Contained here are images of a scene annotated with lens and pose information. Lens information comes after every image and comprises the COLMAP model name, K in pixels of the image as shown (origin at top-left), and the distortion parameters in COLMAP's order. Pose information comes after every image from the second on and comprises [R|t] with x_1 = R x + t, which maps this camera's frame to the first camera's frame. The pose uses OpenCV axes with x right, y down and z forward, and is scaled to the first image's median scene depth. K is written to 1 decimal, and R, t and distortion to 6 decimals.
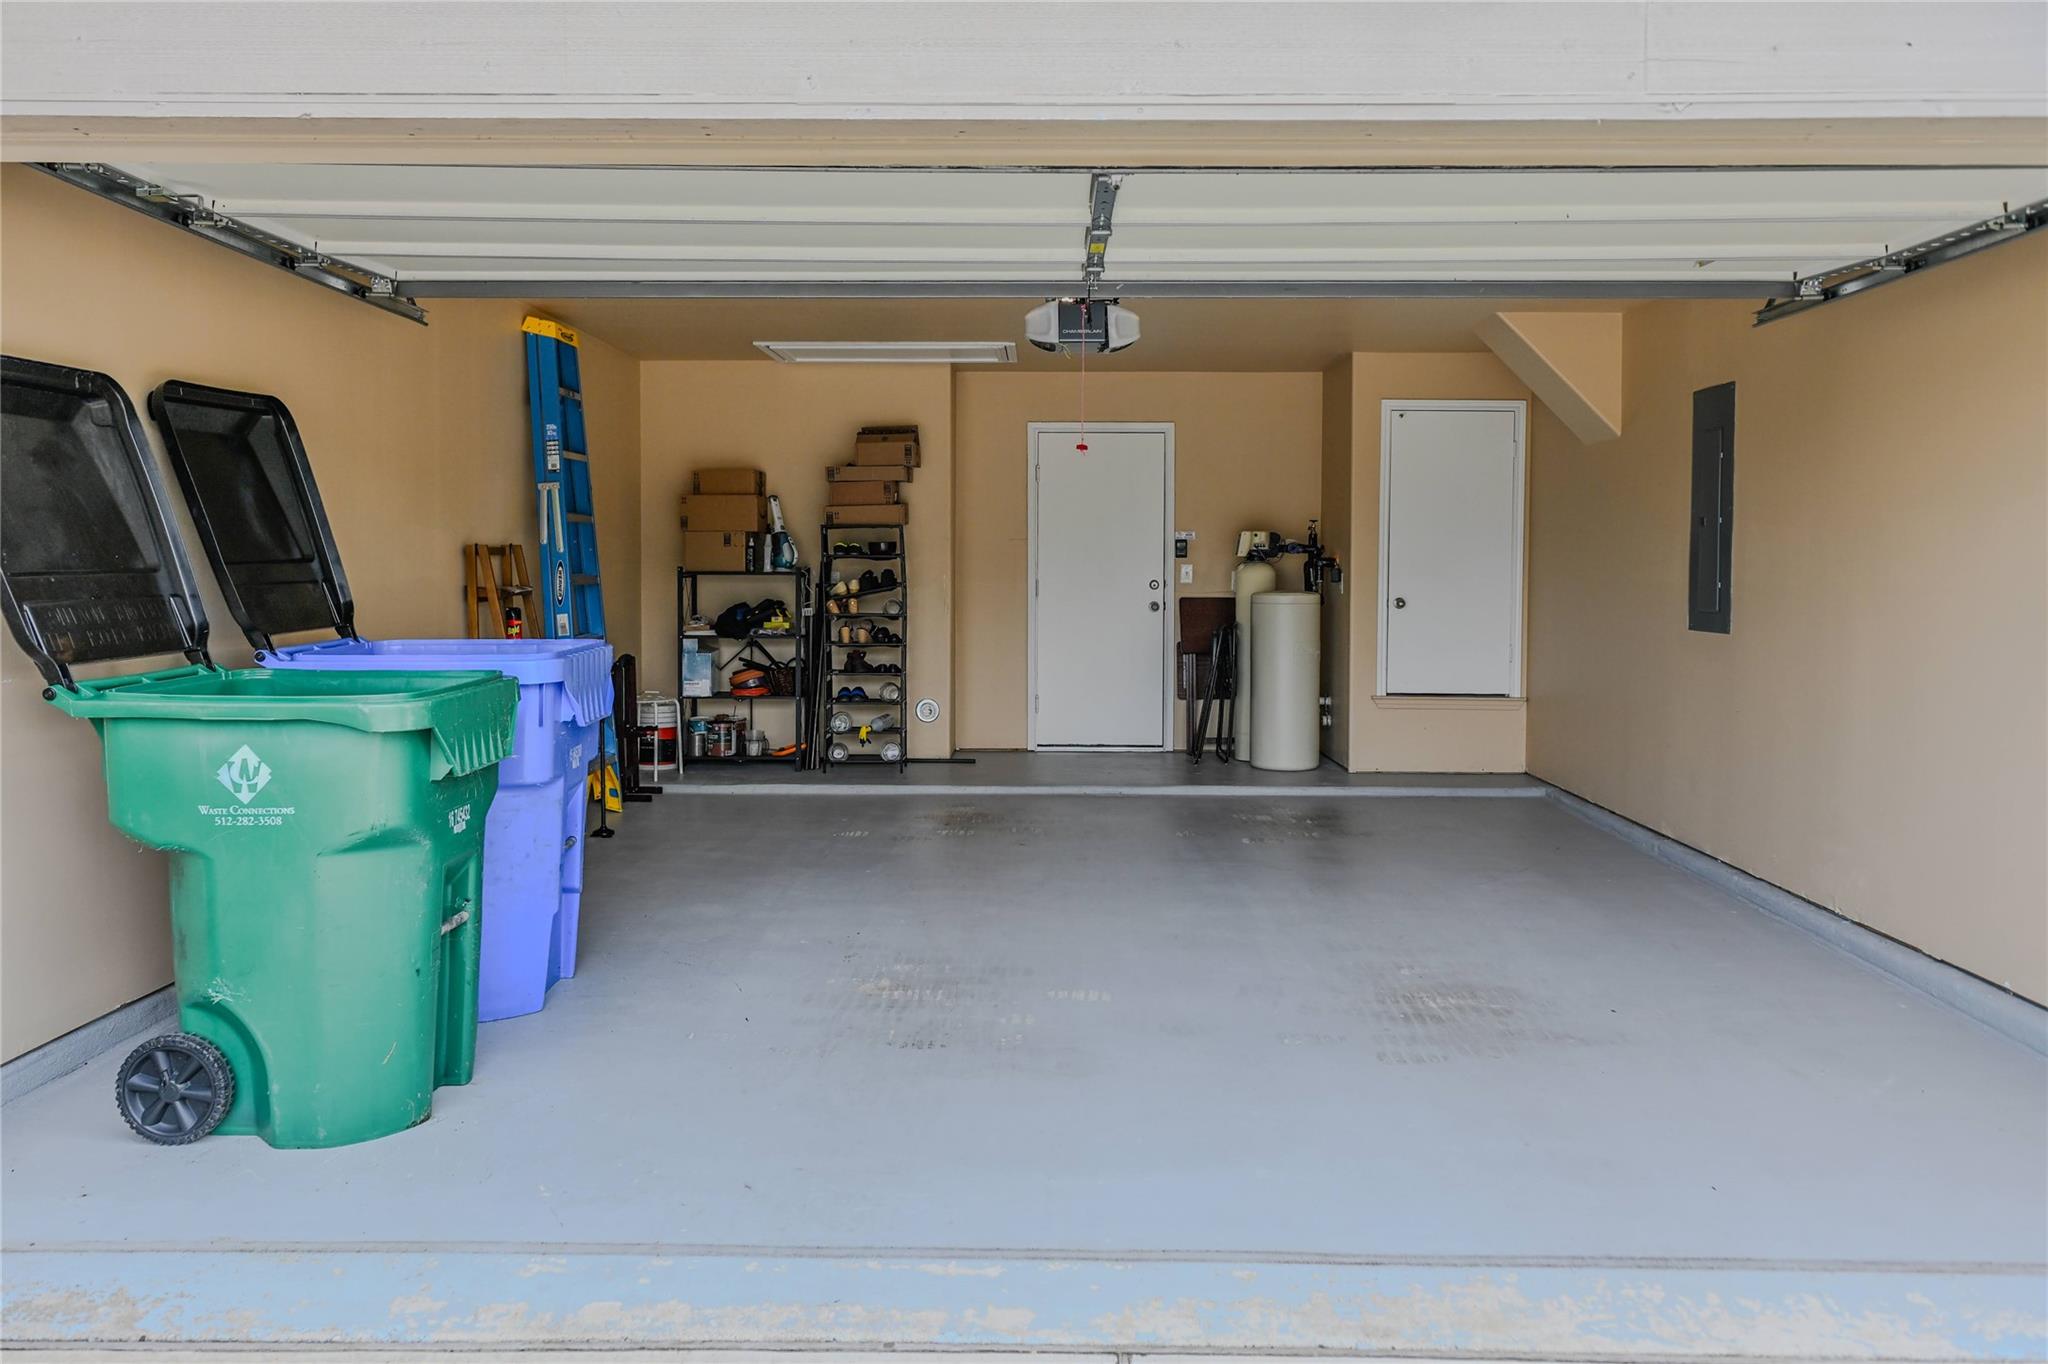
lens RADIAL K [[1388.5, 0, 1025.5], [0, 1388.5, 677.7], [0, 0, 1]] dist [-0.002508, -0.000411]
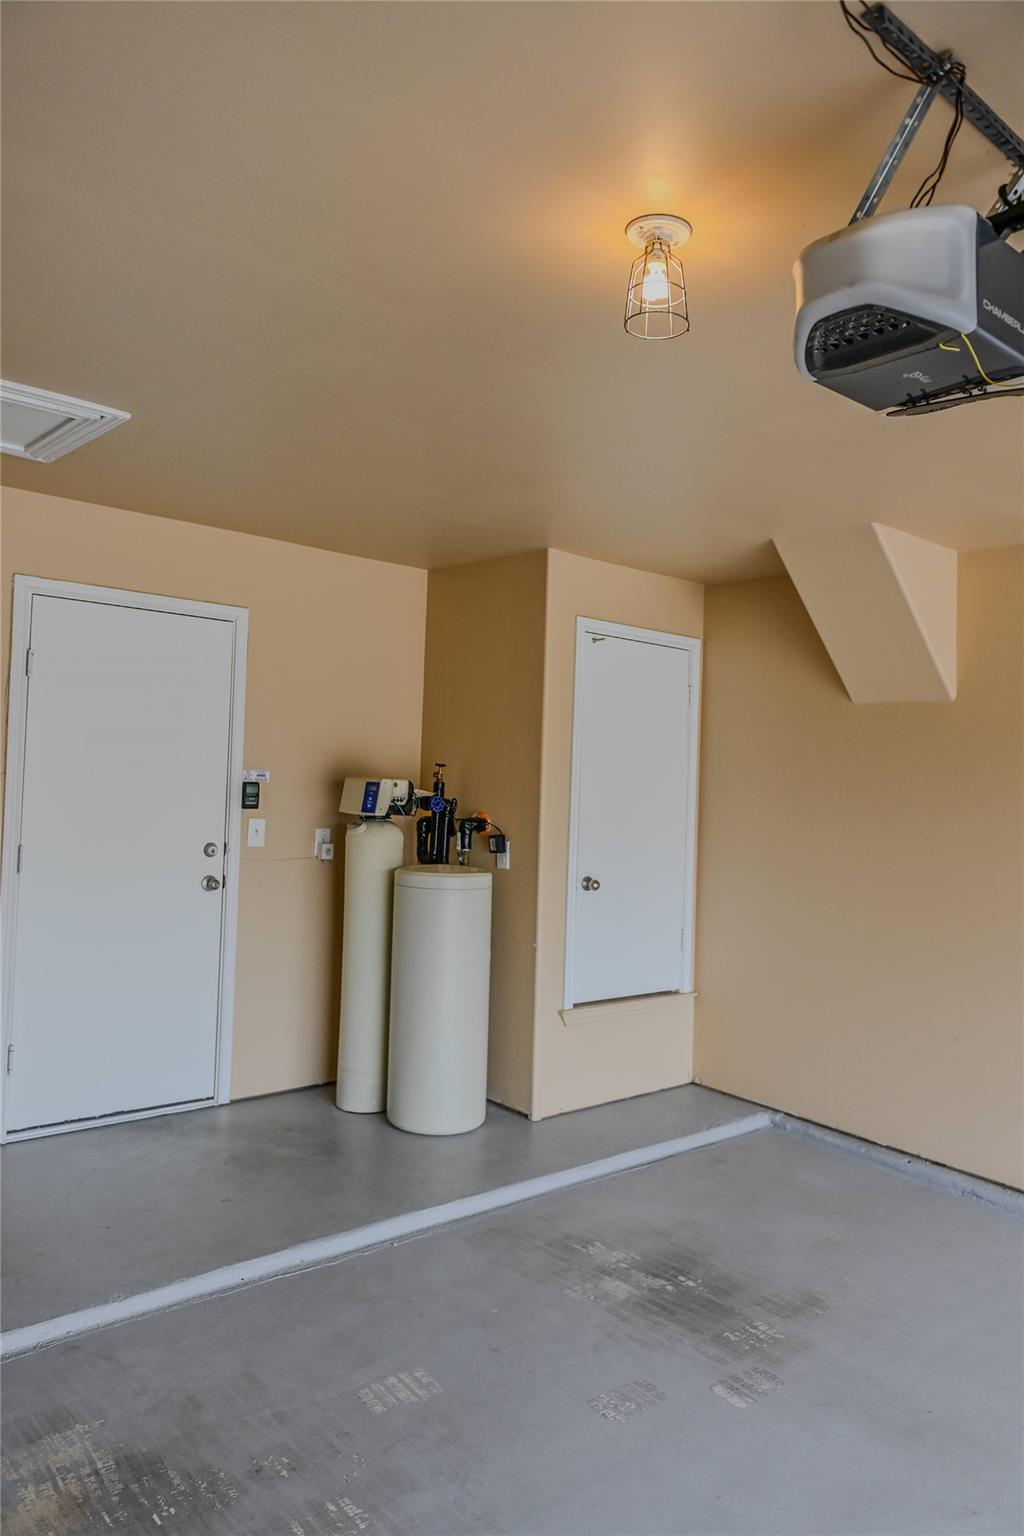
lens RADIAL K [[1041.4, 0, 511.1], [0, 1041.4, 765.8], [0, 0, 1]] dist [-0.002508, -0.000411]
pose [[0.747204, 0.039567, 0.663416, -0.130067], [0.010017, 0.997442, -0.070771, -0.070907], [-0.664520, 0.059525, 0.744896, 0.543454]]
